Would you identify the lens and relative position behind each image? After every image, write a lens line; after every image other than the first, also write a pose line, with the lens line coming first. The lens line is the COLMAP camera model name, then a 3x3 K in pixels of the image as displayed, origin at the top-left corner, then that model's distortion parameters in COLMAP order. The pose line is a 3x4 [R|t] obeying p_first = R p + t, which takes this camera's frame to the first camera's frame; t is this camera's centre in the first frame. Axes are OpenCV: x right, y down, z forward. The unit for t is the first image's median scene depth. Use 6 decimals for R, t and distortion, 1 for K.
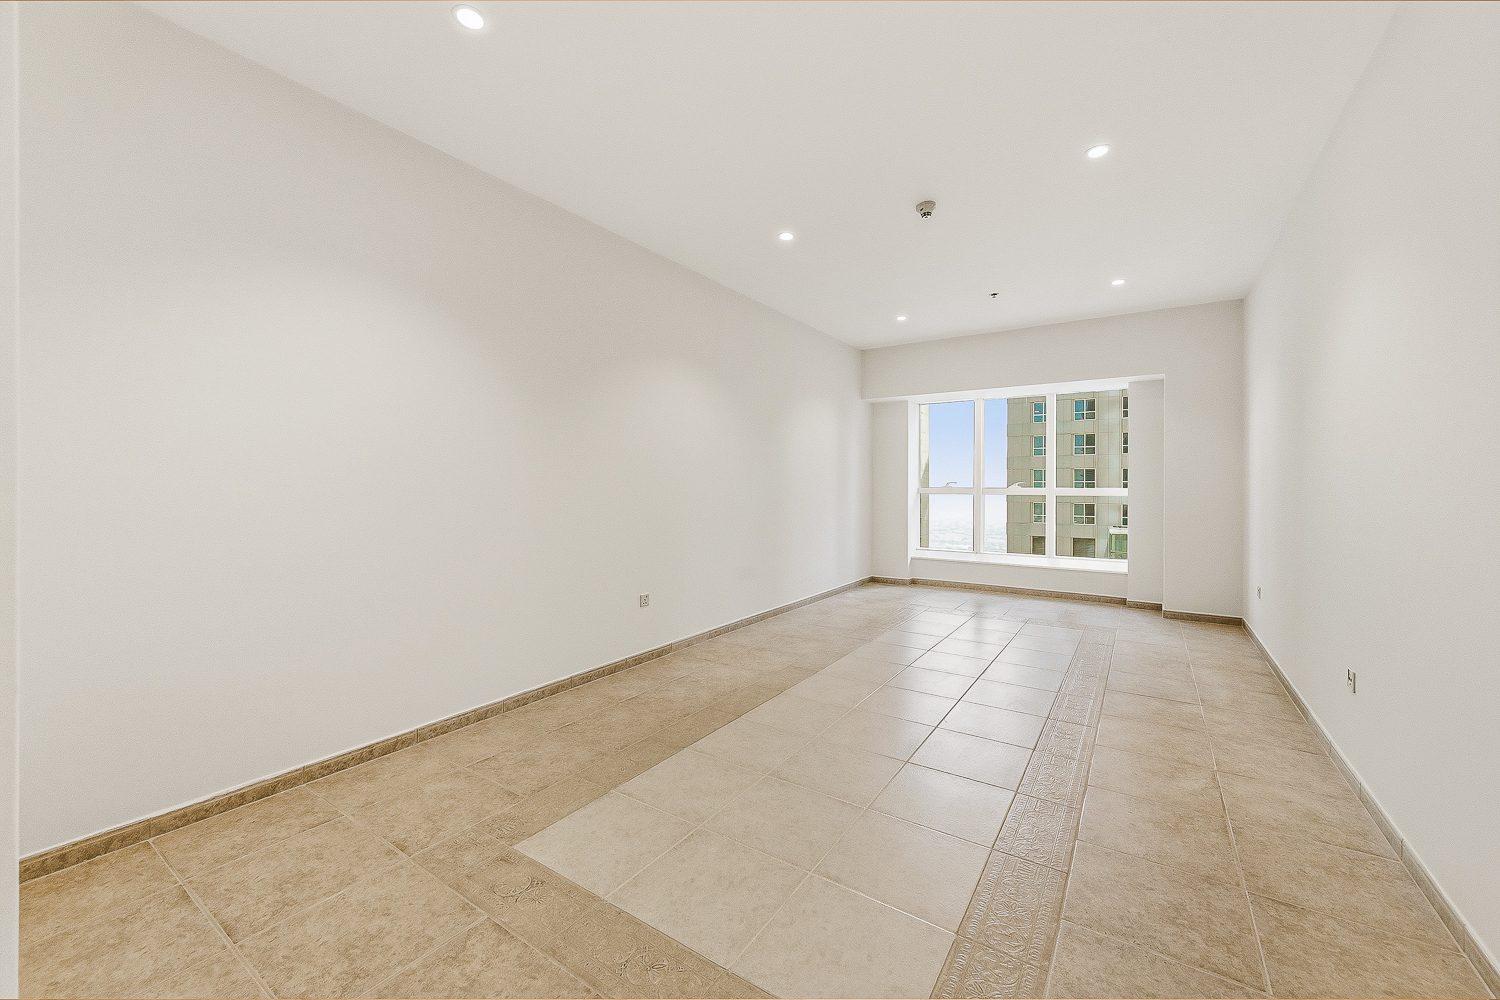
lens RADIAL K [[587.0, 0, 743.6], [0, 587.0, 495.5], [0, 0, 1]] dist [0.009026, -0.003713]
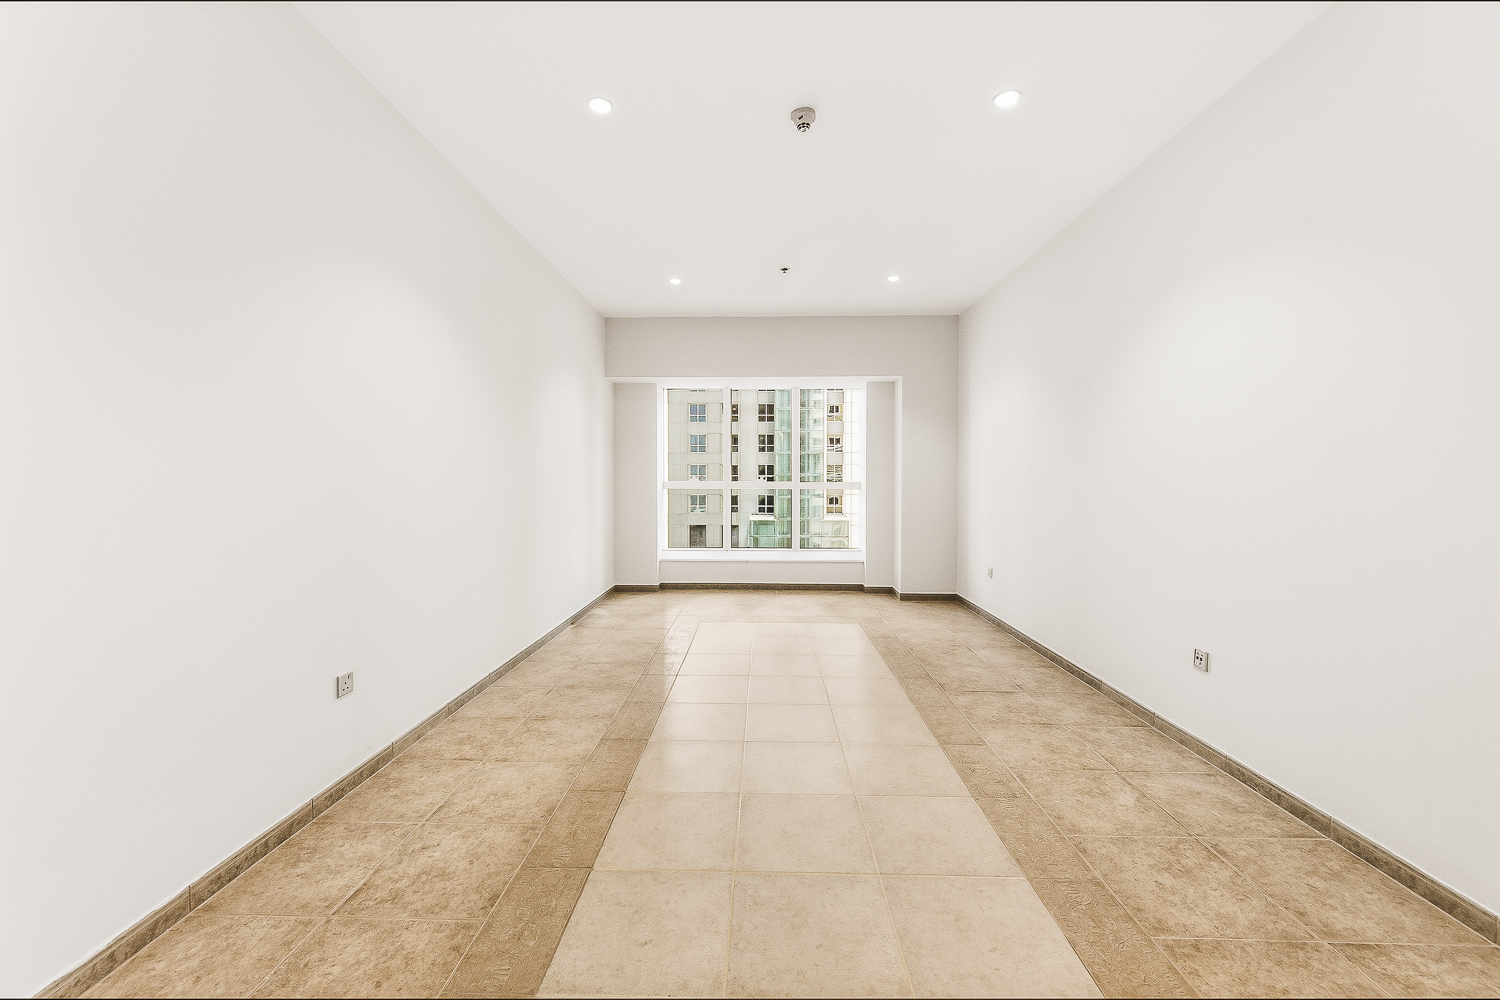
lens RADIAL K [[587.0, 0, 743.6], [0, 587.0, 495.5], [0, 0, 1]] dist [0.009026, -0.003713]
pose [[0.844701, -0.015939, 0.535001, -0.144190], [0.010590, 0.999859, 0.013068, -0.004457], [-0.535134, -0.005373, 0.844750, 0.318997]]
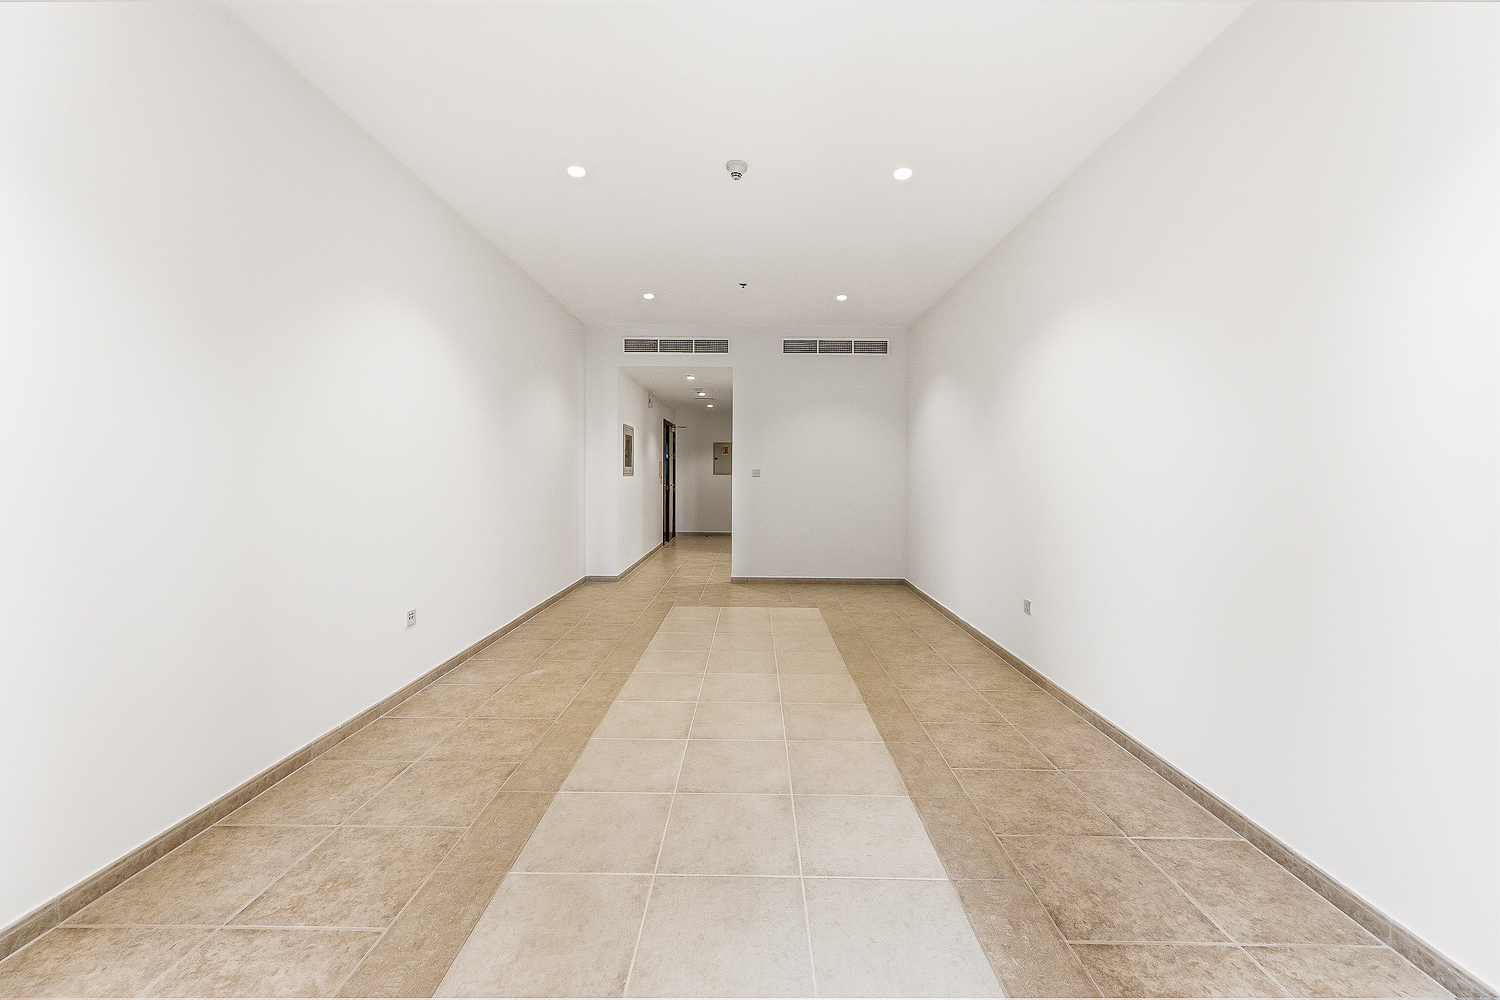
lens RADIAL K [[587.0, 0, 743.6], [0, 587.0, 495.5], [0, 0, 1]] dist [0.009026, -0.003713]
pose [[-0.834615, 0.013501, -0.550668, 0.673458], [-0.018167, 0.998481, 0.052016, -0.026691], [0.550533, 0.053418, -0.833102, 1.485891]]
